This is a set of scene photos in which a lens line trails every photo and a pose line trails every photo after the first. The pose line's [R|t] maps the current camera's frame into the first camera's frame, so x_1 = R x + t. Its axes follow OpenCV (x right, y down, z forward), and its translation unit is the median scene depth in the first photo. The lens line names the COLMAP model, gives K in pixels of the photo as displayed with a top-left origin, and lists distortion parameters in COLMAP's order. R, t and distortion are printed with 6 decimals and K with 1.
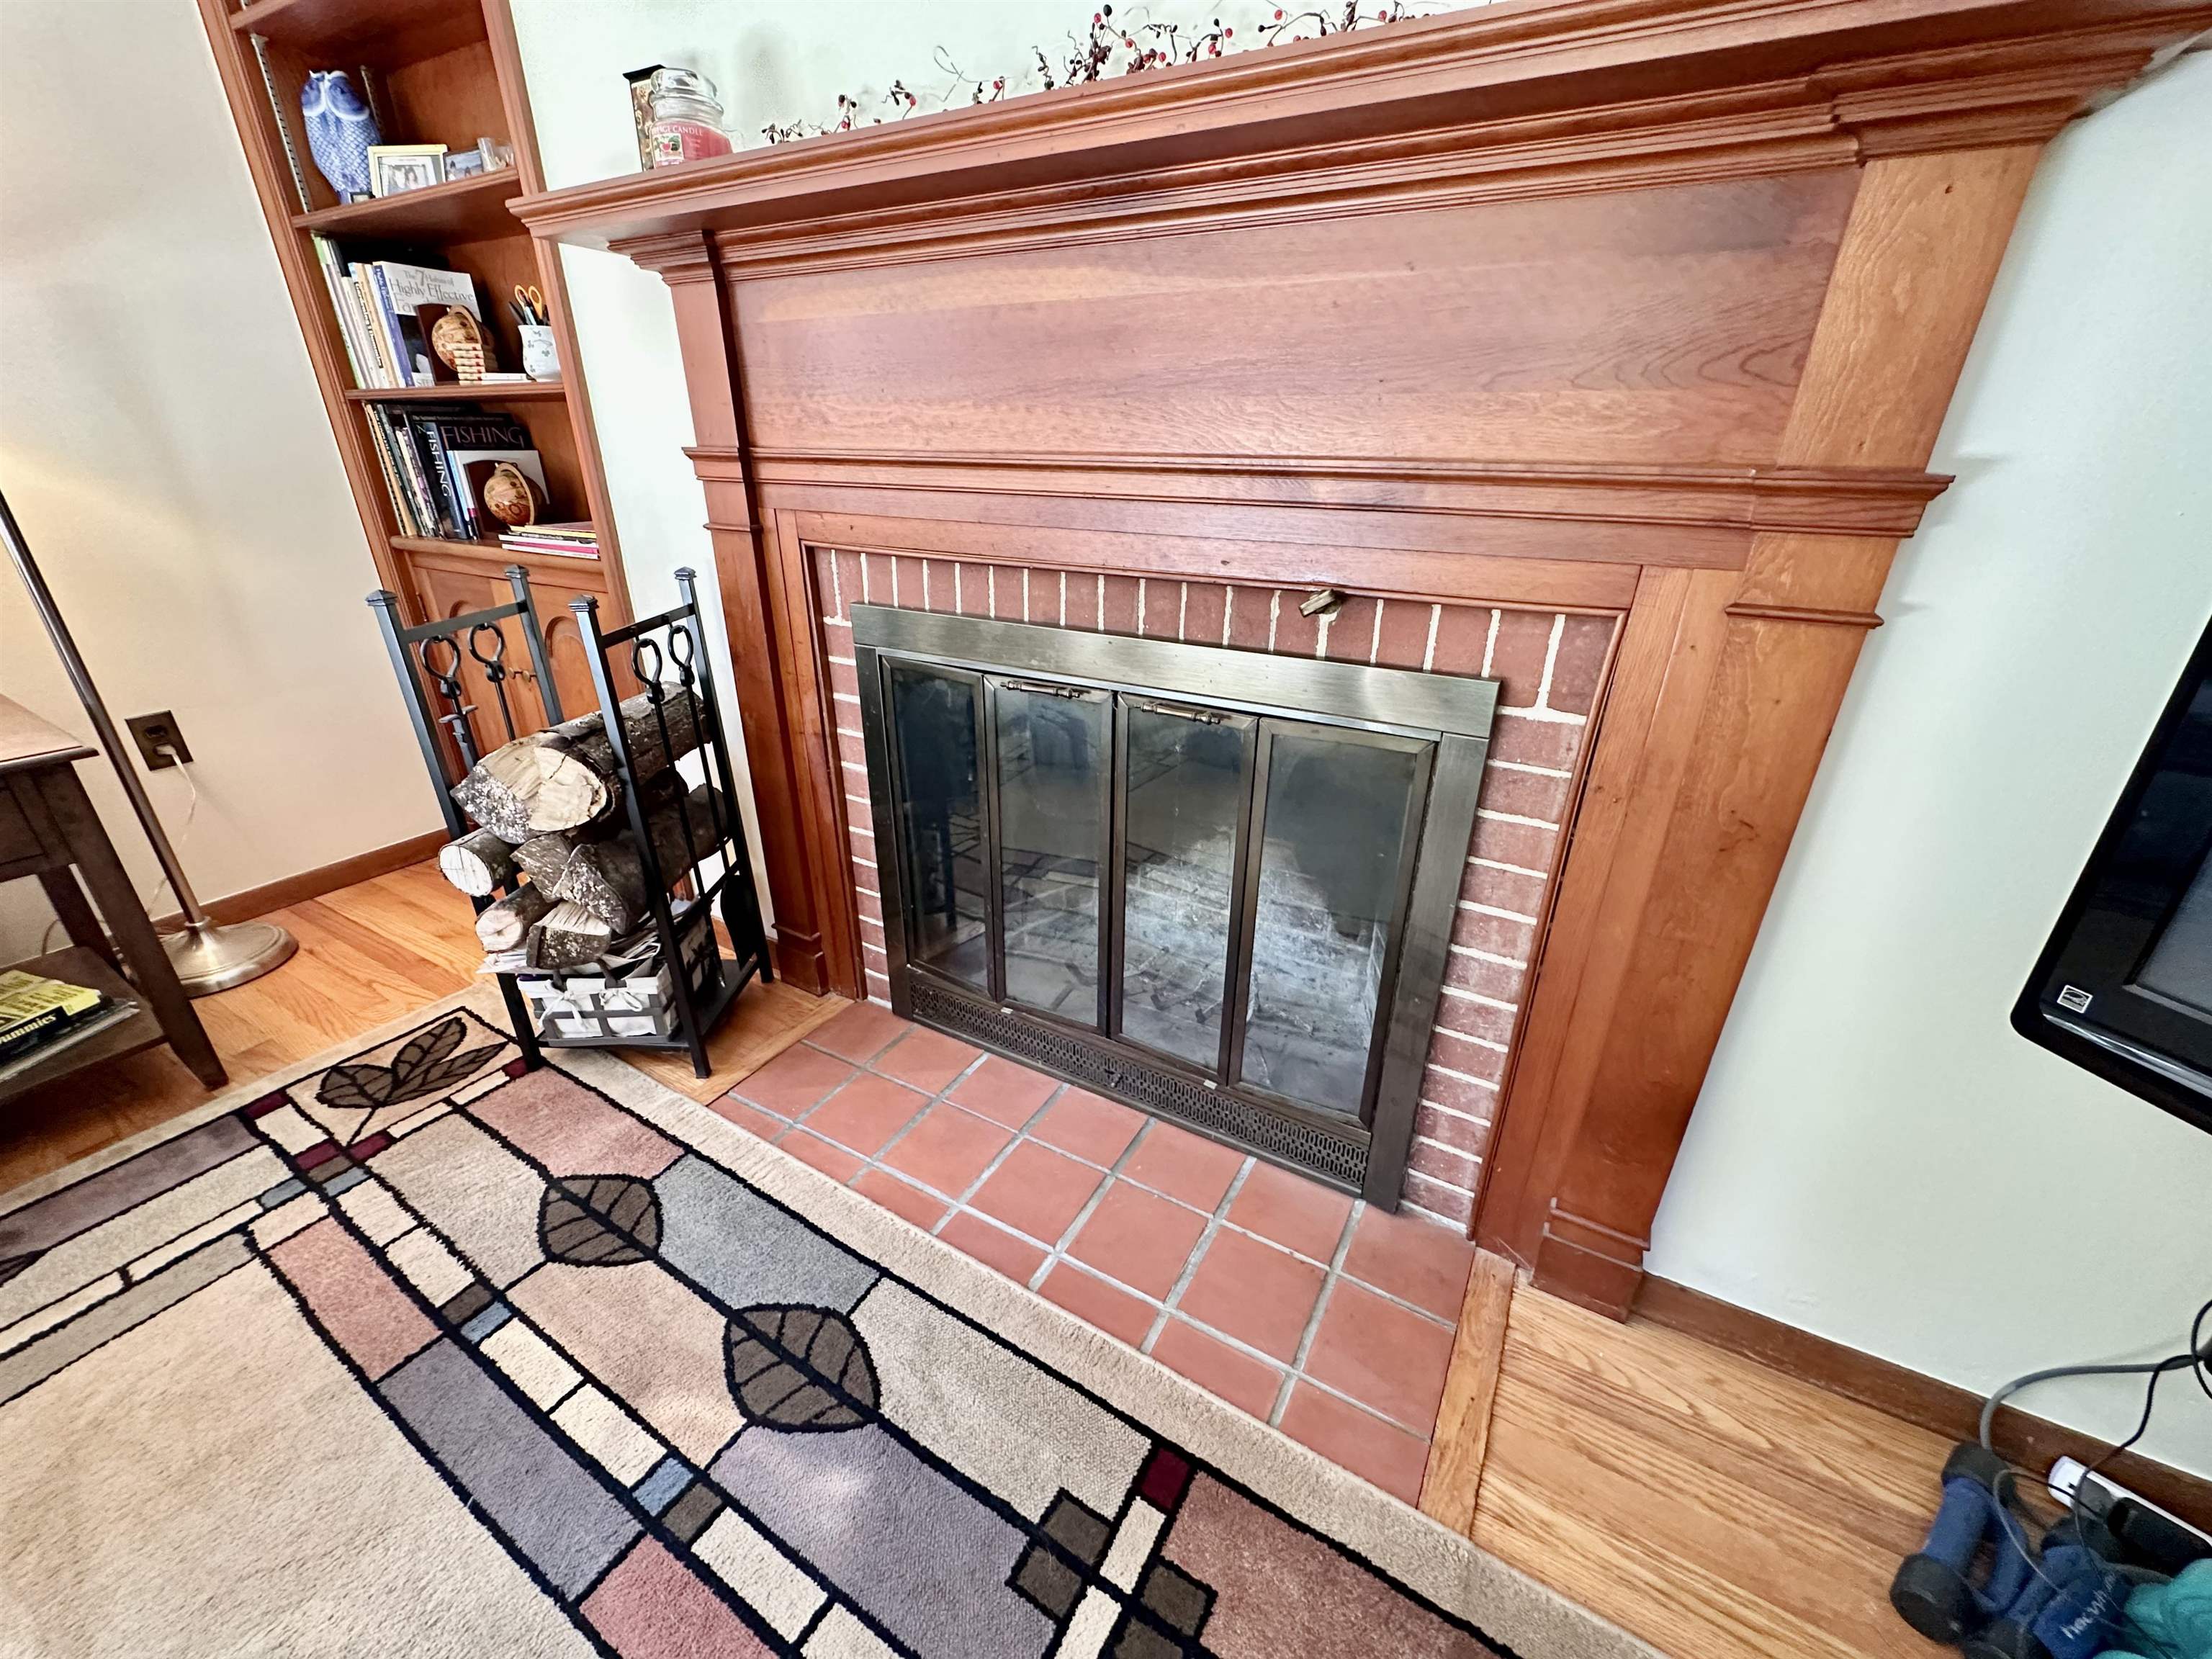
lens RADIAL K [[875.4, 0, 1104.2], [0, 875.4, 828.2], [0, 0, 1]] dist [-0.001767, 0.000088]
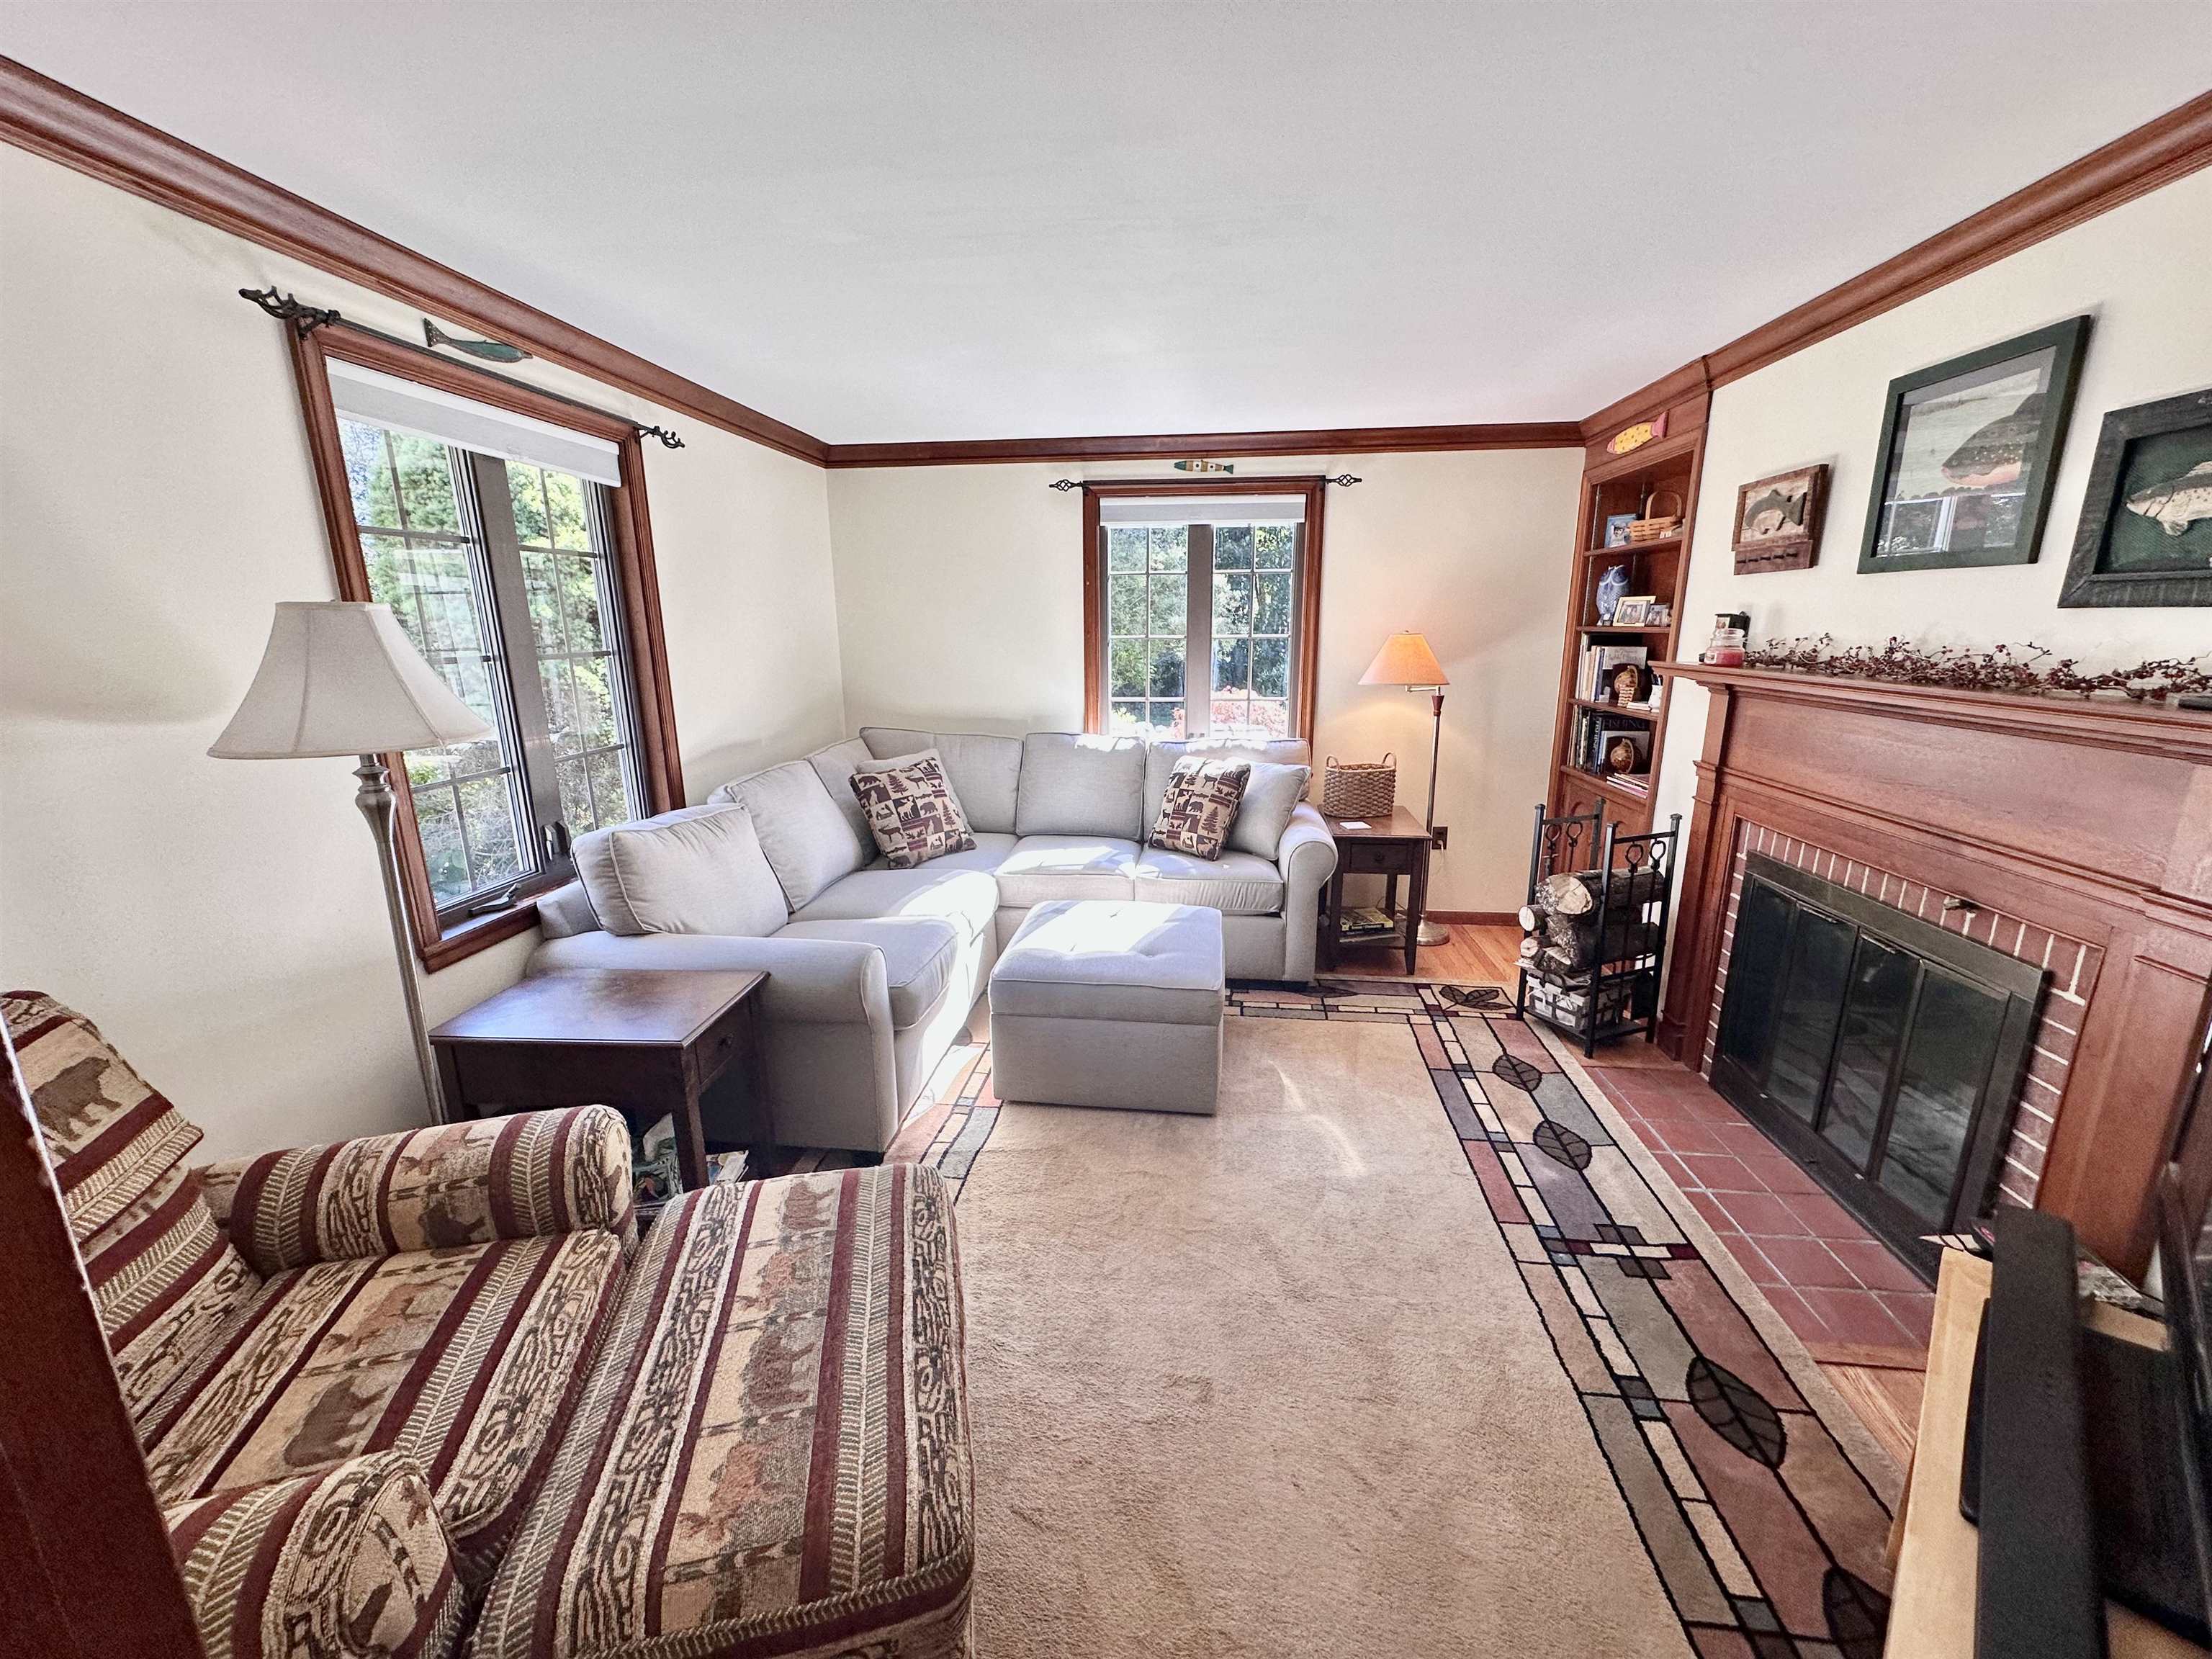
lens RADIAL K [[875.4, 0, 1104.2], [0, 875.4, 828.2], [0, 0, 1]] dist [-0.001767, 0.000088]
pose [[0.395154, 0.197716, -0.897085, 0.821055], [-0.361304, 0.931308, 0.046110, 0.114504], [0.844579, 0.305900, 0.439445, -0.992816]]
